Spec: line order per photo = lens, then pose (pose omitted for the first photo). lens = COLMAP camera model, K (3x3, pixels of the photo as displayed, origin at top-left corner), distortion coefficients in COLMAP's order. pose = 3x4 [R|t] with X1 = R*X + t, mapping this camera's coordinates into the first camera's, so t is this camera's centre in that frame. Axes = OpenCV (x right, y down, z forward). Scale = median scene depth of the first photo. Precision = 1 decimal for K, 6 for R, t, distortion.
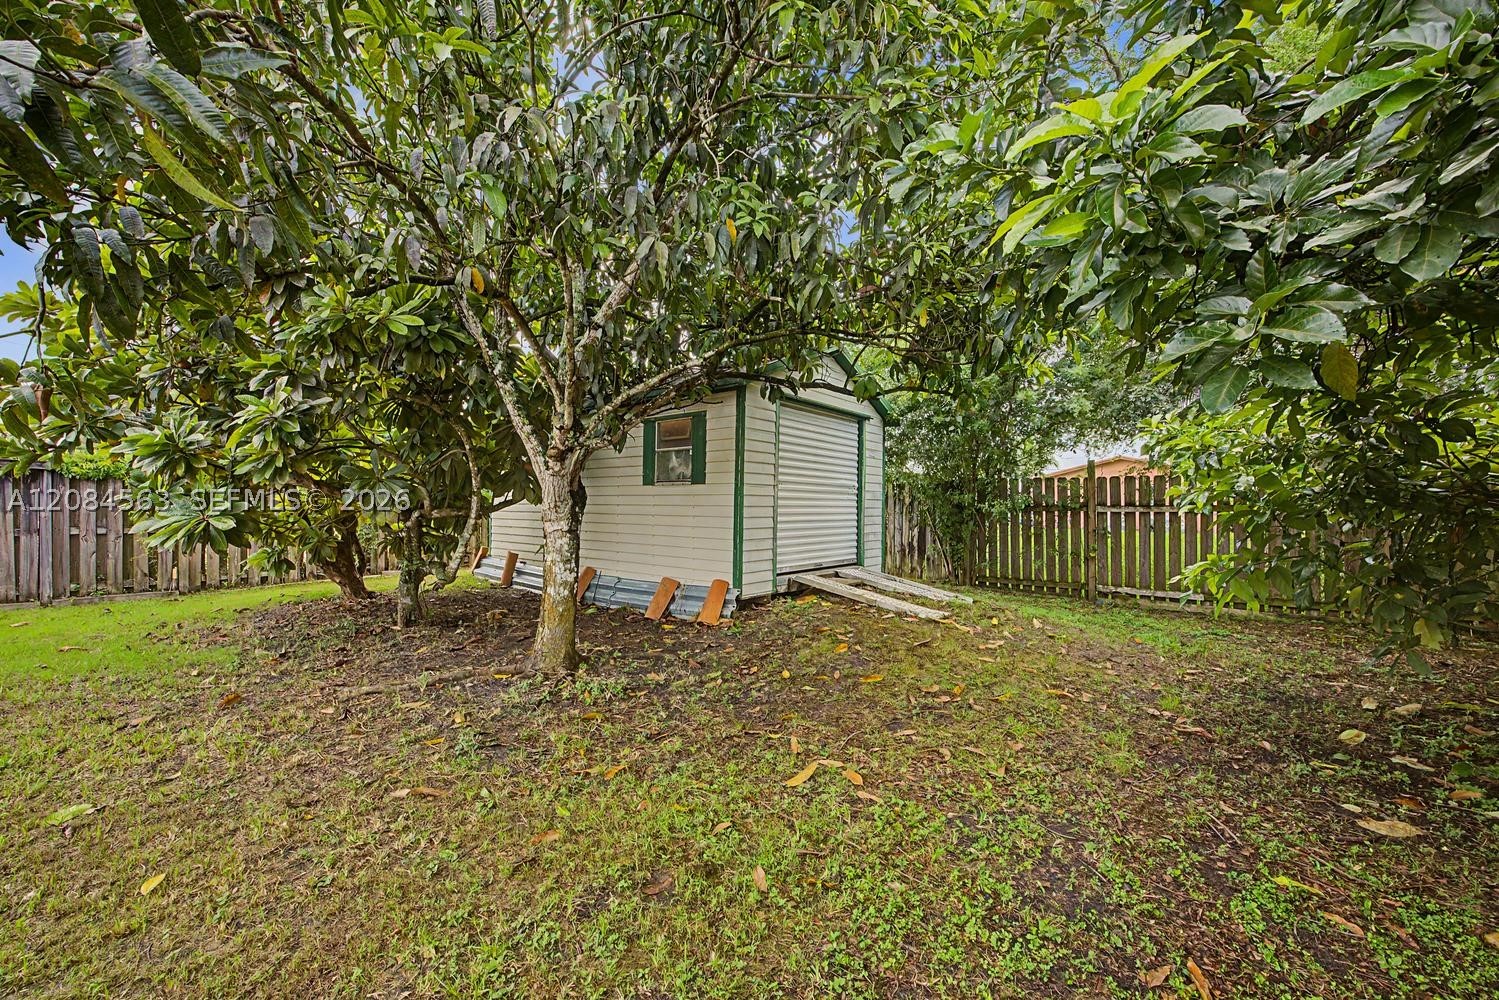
lens RADIAL K [[593.3, 0, 747.5], [0, 593.3, 498.9], [0, 0, 1]] dist [-0.027670, 0.009154]
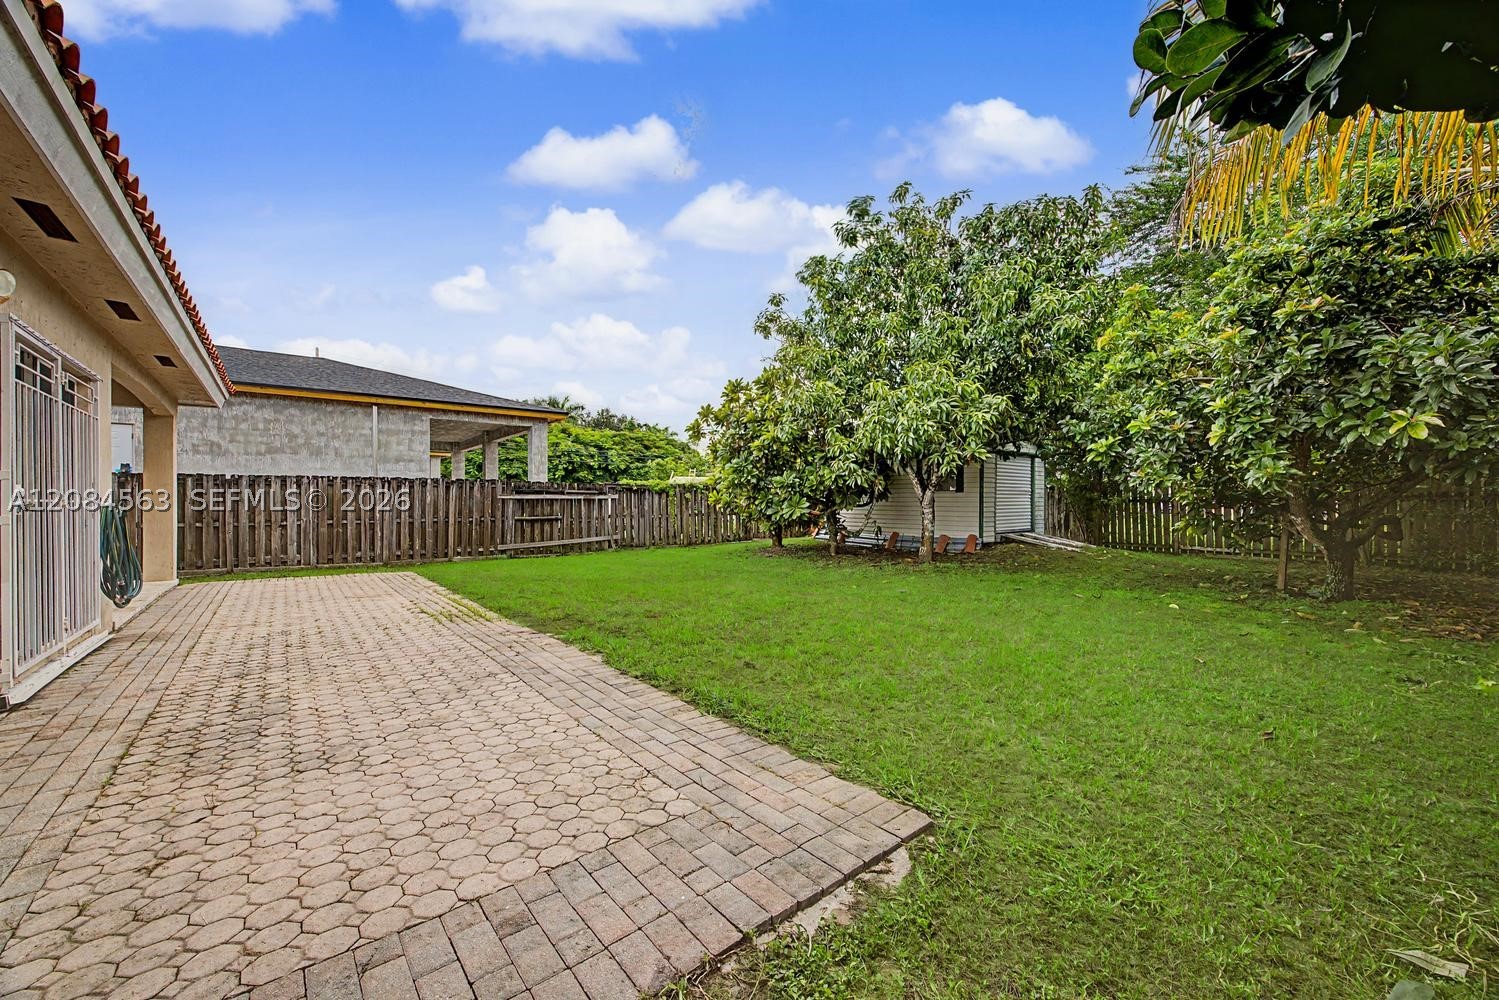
lens RADIAL K [[593.3, 0, 747.5], [0, 593.3, 498.9], [0, 0, 1]] dist [-0.027670, 0.009154]
pose [[0.977582, -0.011446, -0.210245, -0.329492], [0.015915, 0.999682, 0.019580, -0.050759], [0.209954, -0.022487, 0.977453, -1.134008]]
